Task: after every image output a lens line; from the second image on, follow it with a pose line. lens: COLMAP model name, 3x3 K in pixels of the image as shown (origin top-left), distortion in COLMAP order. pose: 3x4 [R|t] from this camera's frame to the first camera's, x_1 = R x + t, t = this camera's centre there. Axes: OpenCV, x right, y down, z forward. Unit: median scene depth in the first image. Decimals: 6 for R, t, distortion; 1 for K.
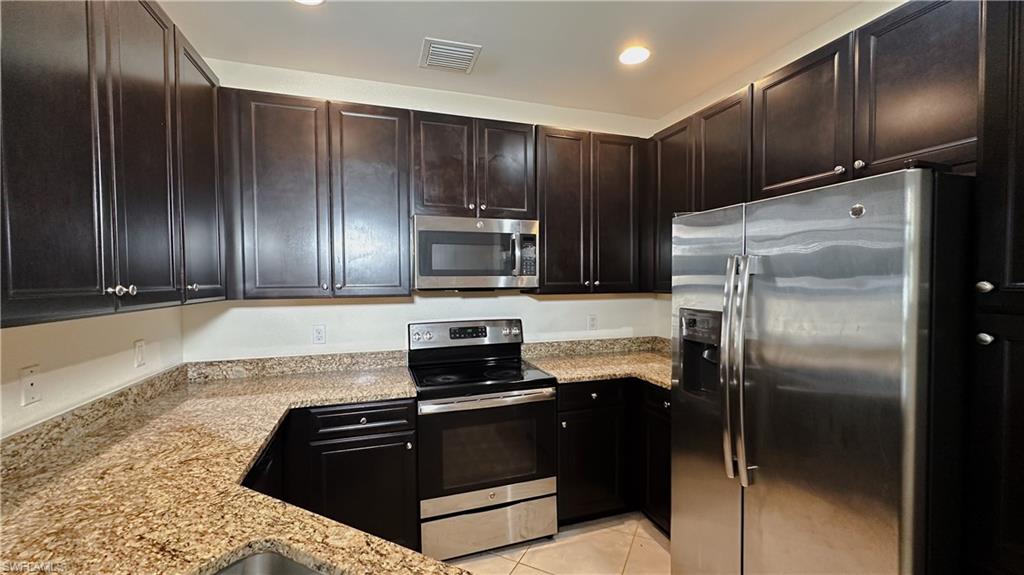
lens RADIAL K [[399.3, 0, 512.0], [0, 399.3, 287.5], [0, 0, 1]] dist [-0.002237, 0.000074]
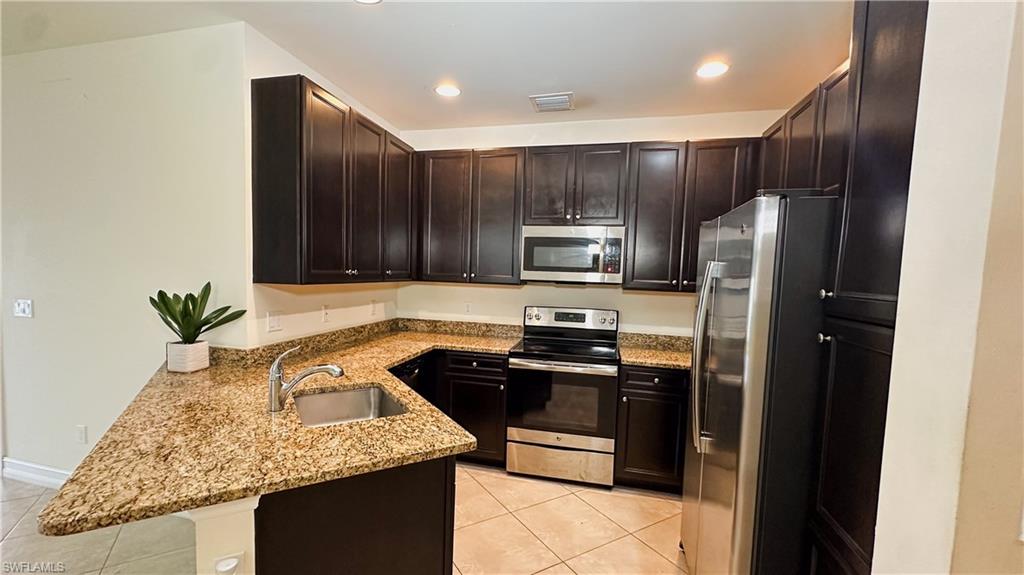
lens RADIAL K [[423.5, 0, 510.5], [0, 423.5, 297.1], [0, 0, 1]] dist [-0.002463, -0.000266]
pose [[0.850248, 0.065417, -0.522302, 0.482188], [-0.047785, 0.997743, 0.047176, -0.003846], [0.524209, -0.015153, 0.851455, -0.253384]]
